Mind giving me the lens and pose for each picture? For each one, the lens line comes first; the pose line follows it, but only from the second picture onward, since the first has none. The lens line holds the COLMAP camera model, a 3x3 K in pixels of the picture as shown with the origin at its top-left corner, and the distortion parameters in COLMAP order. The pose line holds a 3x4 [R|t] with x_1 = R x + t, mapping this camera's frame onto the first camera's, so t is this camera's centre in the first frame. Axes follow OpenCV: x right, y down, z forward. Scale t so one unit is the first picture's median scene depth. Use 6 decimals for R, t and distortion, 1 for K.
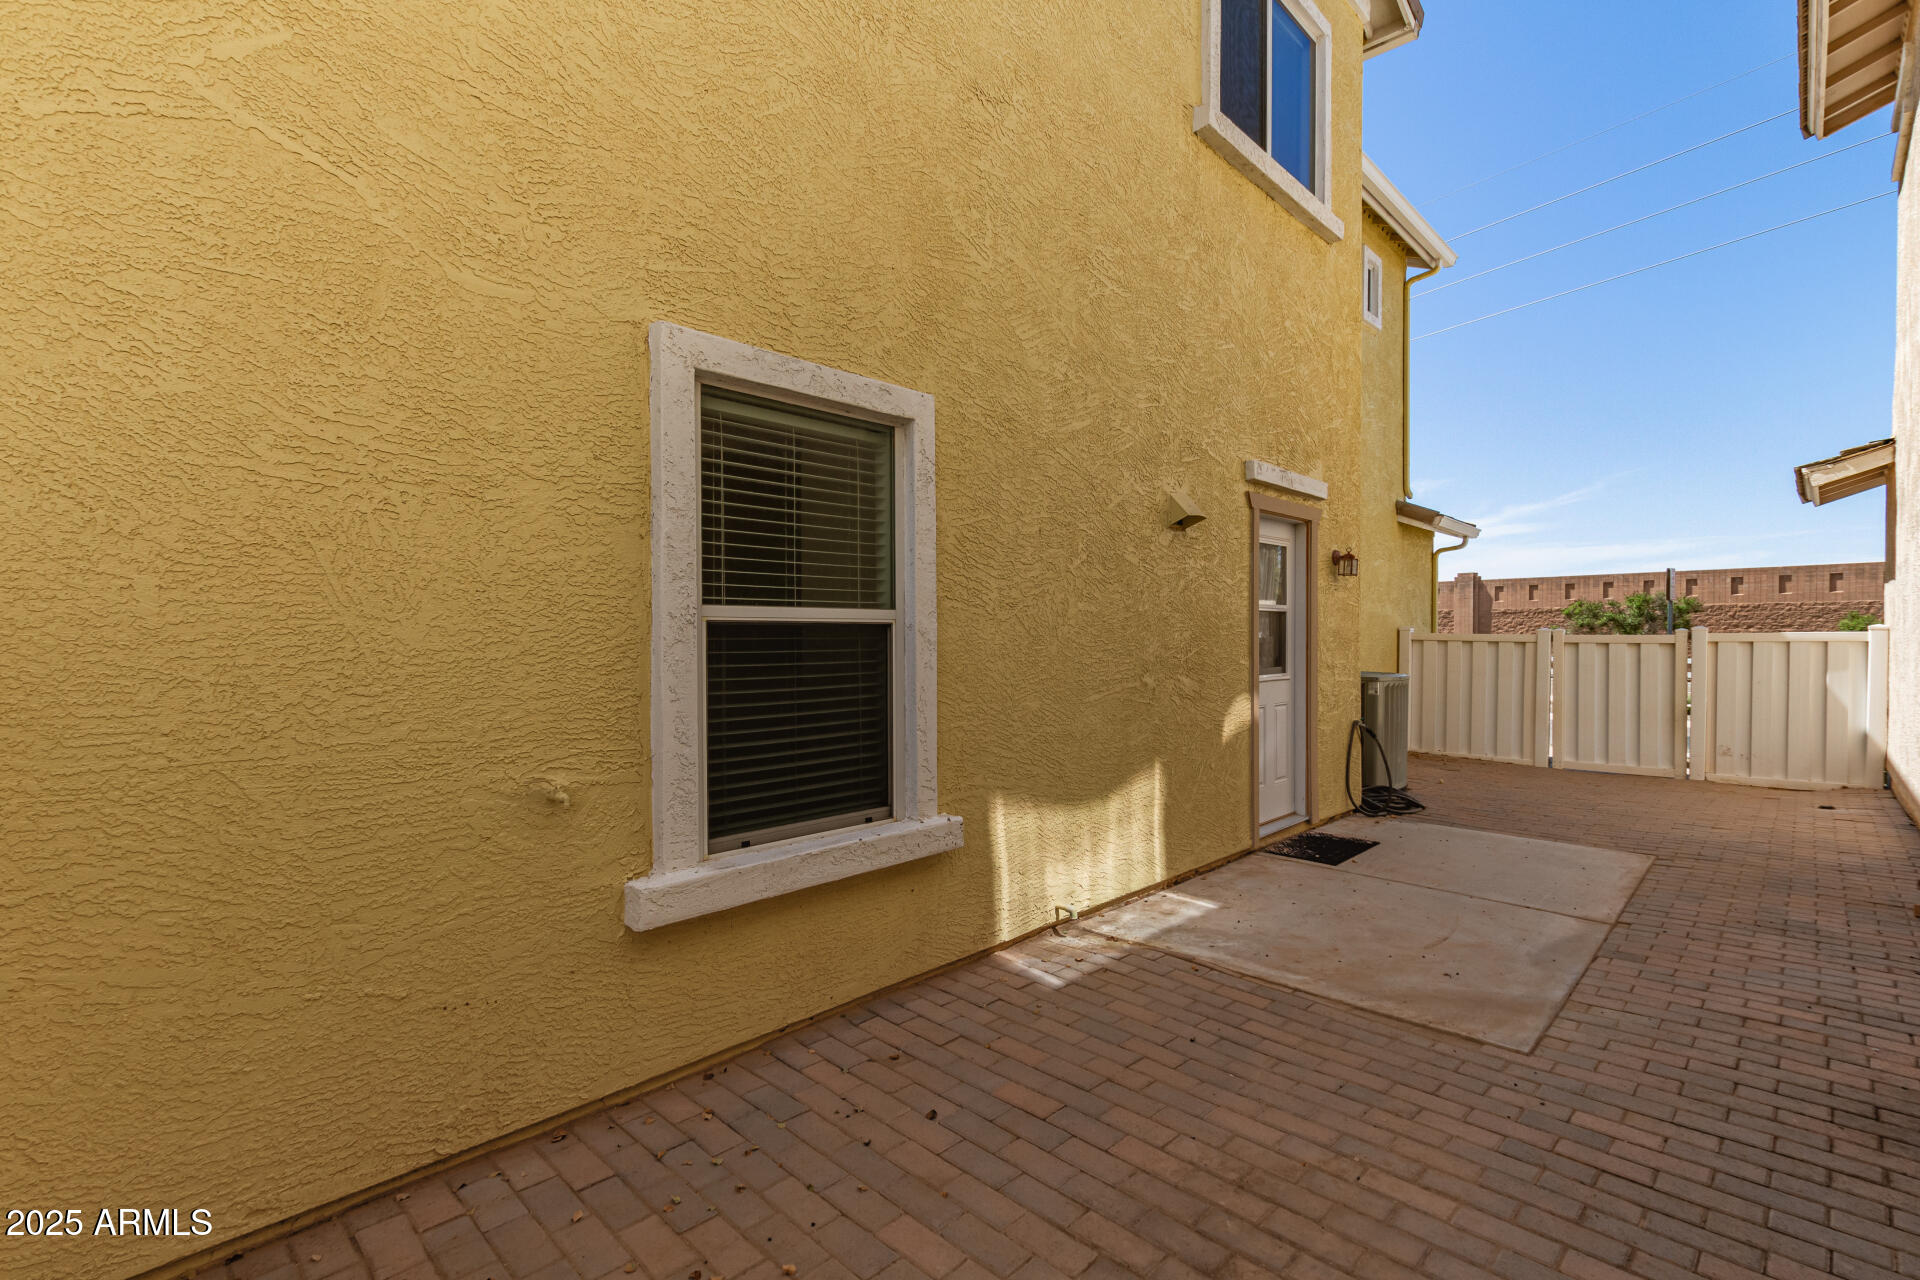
lens RADIAL K [[912.0, 0, 948.4], [0, 912.0, 637.3], [0, 0, 1]] dist [0.005115, -0.001341]
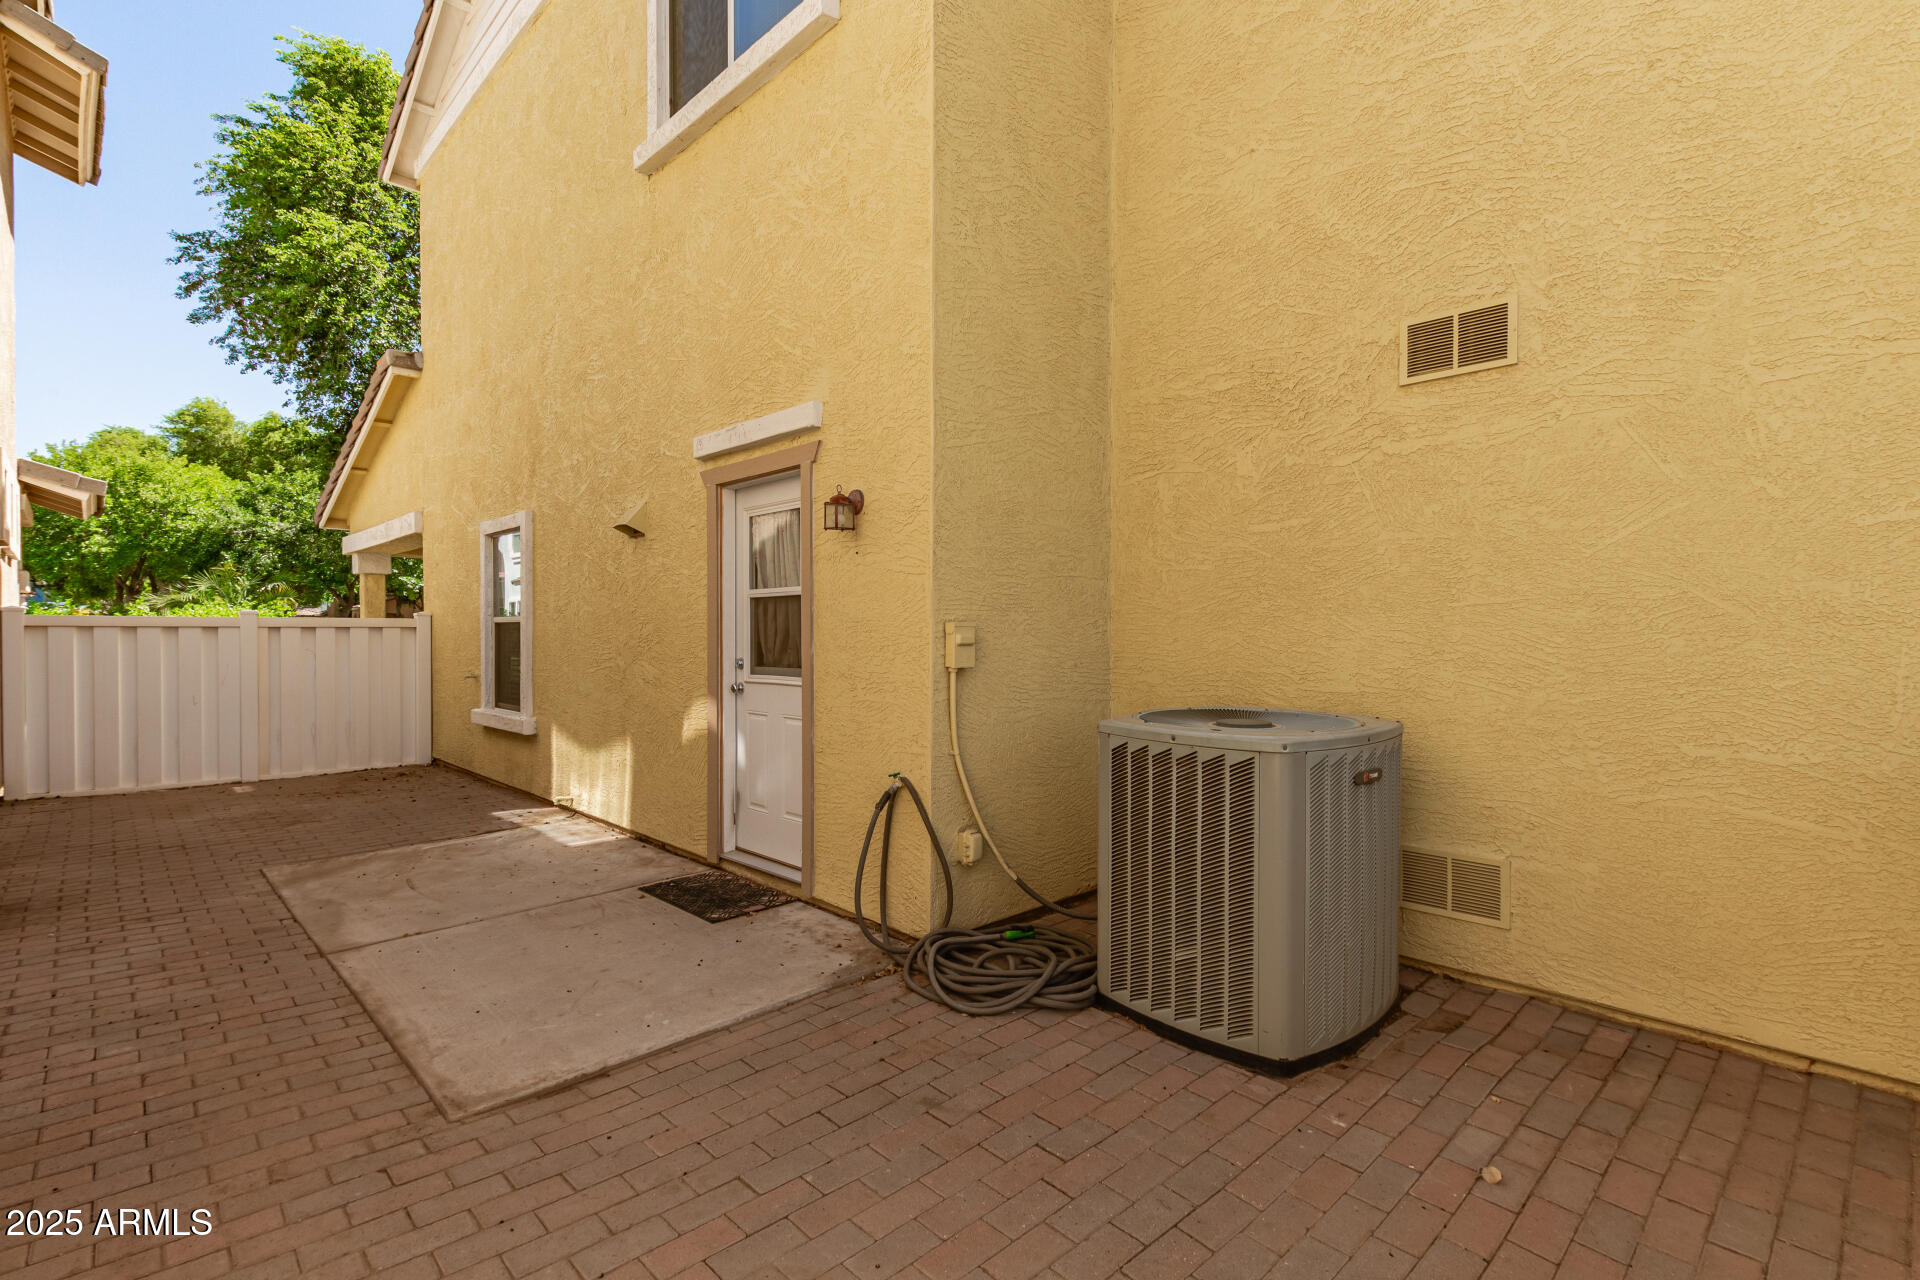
lens RADIAL K [[912.0, 0, 949.2], [0, 912.0, 639.6], [0, 0, 1]] dist [0.005115, -0.001341]
pose [[-0.061615, 0.008017, -0.998068, 1.388785], [-0.008102, 0.999931, 0.008532, 0.000571], [0.998067, 0.008612, -0.061546, 1.466293]]
